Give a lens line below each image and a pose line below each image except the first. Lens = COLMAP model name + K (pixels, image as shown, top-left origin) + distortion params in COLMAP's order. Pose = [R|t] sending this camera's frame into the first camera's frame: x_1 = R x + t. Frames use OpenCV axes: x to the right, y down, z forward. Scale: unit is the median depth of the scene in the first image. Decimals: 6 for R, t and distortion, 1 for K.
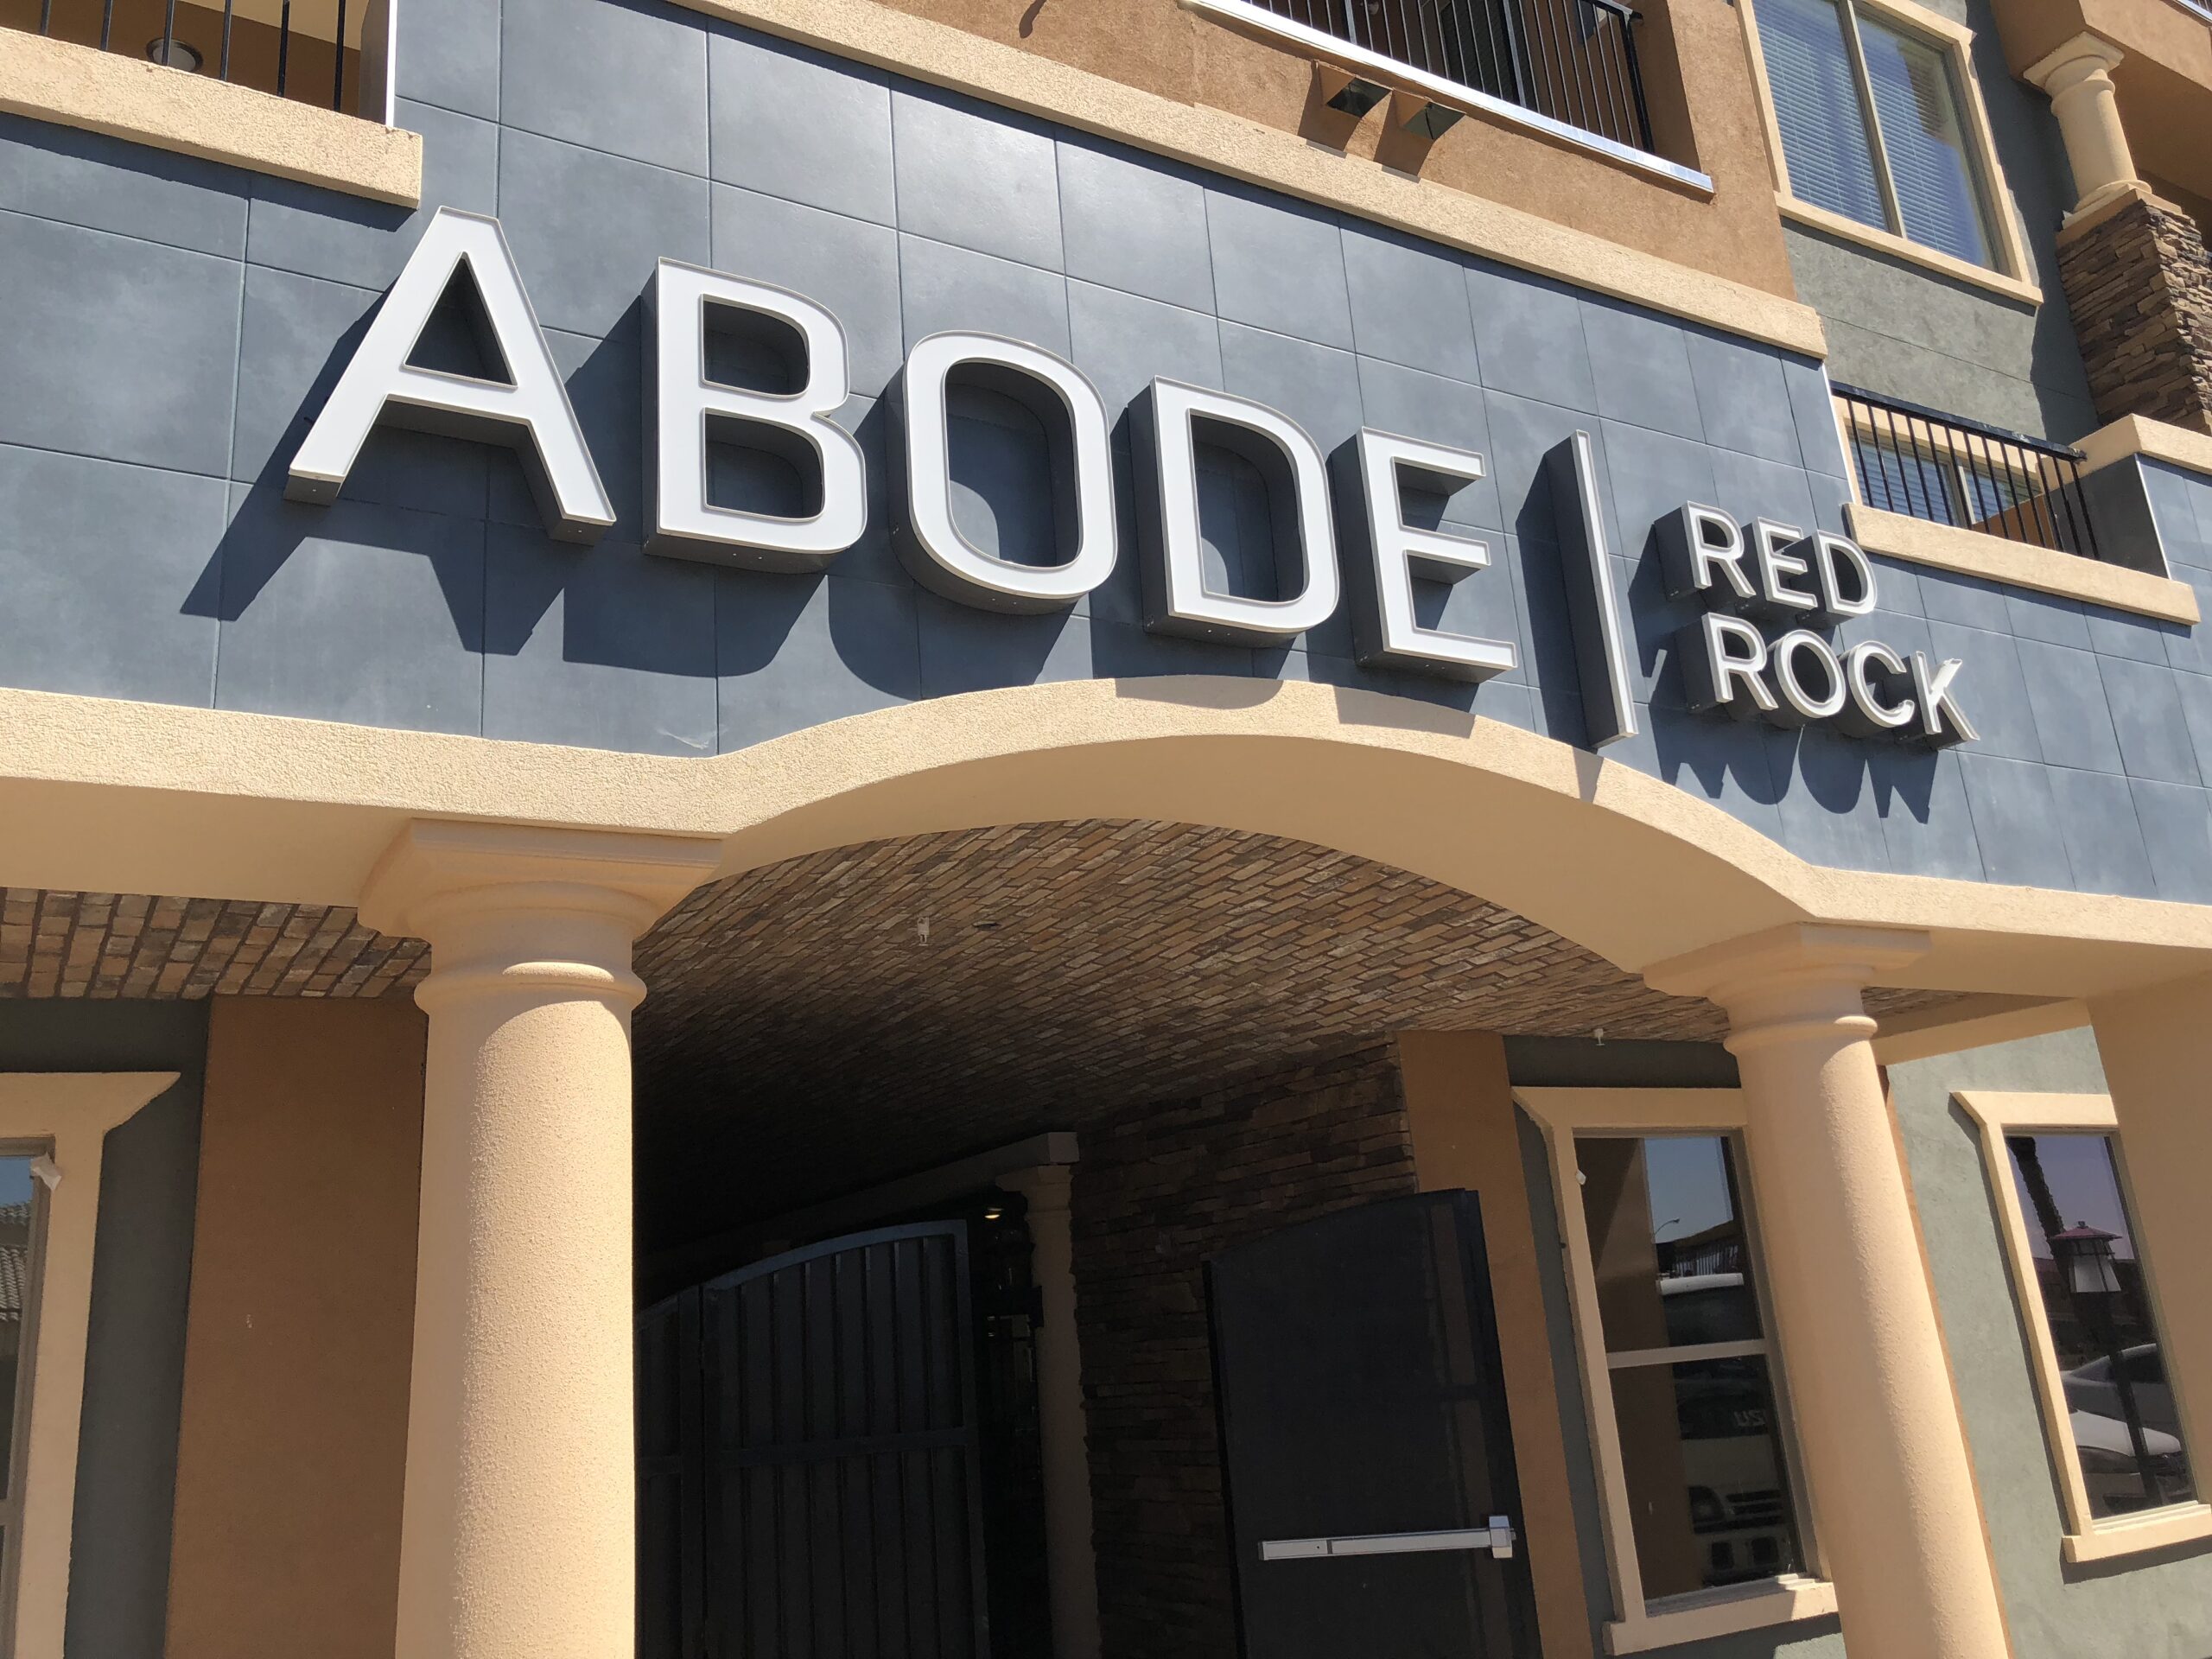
lens RADIAL K [[1788.4, 0, 1106.0], [0, 1788.4, 829.5], [0, 0, 1]] dist [-0.006639, 0.009735]
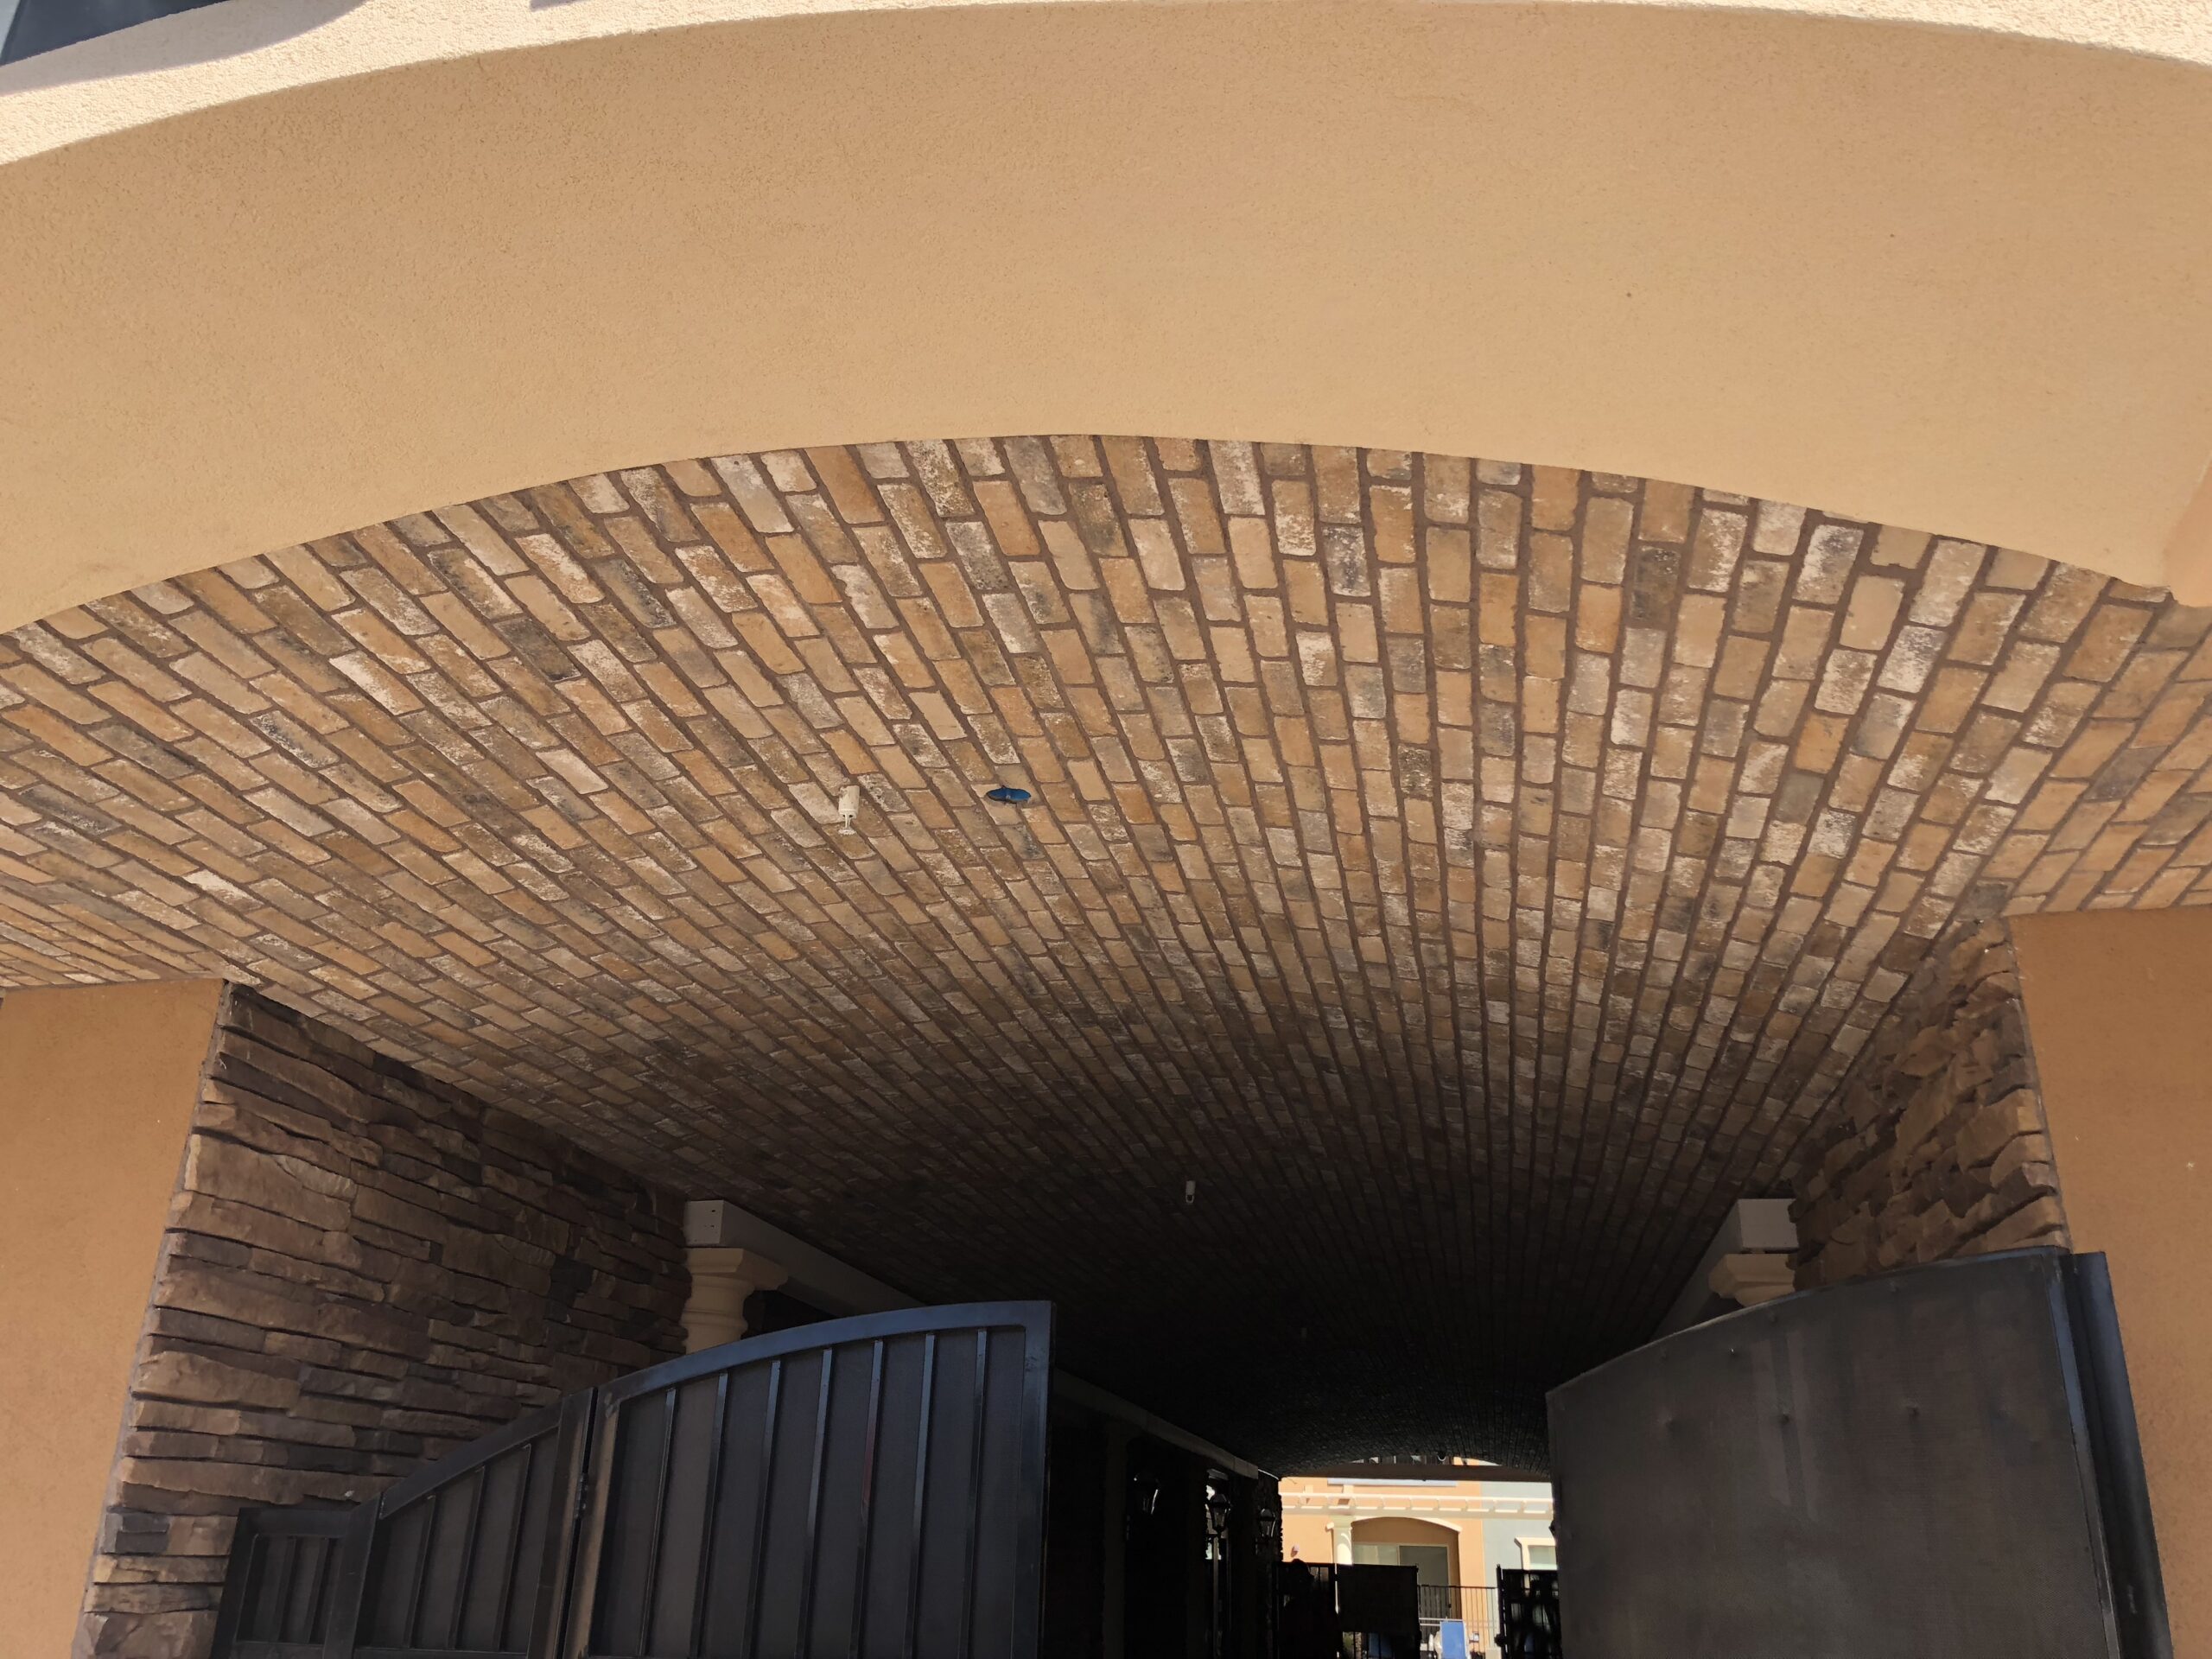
lens RADIAL K [[1788.4, 0, 1106.0], [0, 1788.4, 829.5], [0, 0, 1]] dist [-0.006639, 0.009735]
pose [[0.742896, -0.163035, -0.649250, 0.351997], [0.110042, 0.986437, -0.121792, 0.144603], [0.660300, 0.019034, 0.750761, 0.596038]]
